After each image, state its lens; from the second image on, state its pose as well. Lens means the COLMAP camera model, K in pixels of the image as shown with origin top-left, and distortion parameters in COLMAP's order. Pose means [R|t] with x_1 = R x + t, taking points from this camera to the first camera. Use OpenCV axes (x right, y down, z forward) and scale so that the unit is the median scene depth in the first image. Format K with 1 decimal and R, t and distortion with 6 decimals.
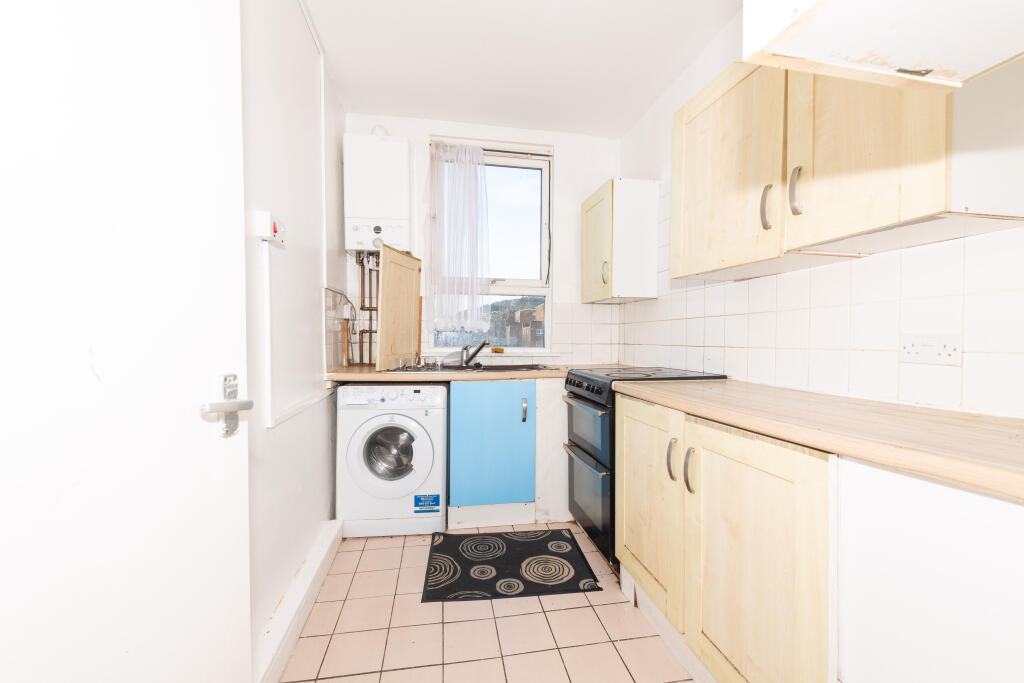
lens RADIAL K [[404.3, 0, 510.5], [0, 404.3, 349.0], [0, 0, 1]] dist [-0.001515, -0.001264]
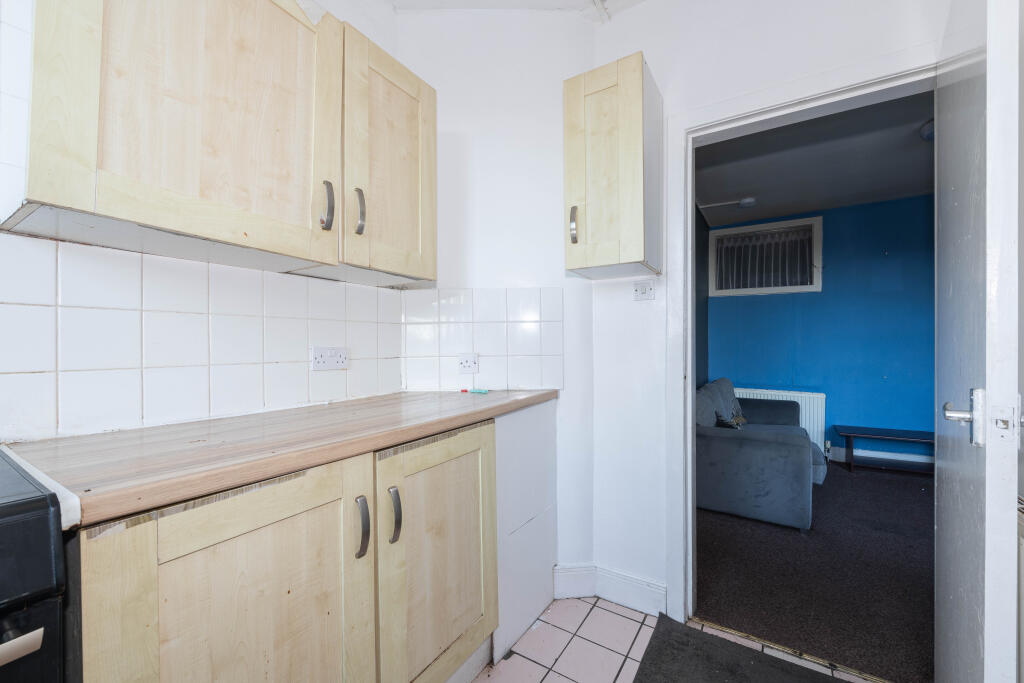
lens RADIAL K [[404.3, 0, 510.5], [0, 404.3, 349.0], [0, 0, 1]] dist [-0.001515, -0.001264]
pose [[-0.744700, 0.002367, 0.667395, -0.270817], [0.019696, 0.999636, 0.018432, -0.041775], [-0.667109, 0.026871, -0.744476, 1.511240]]
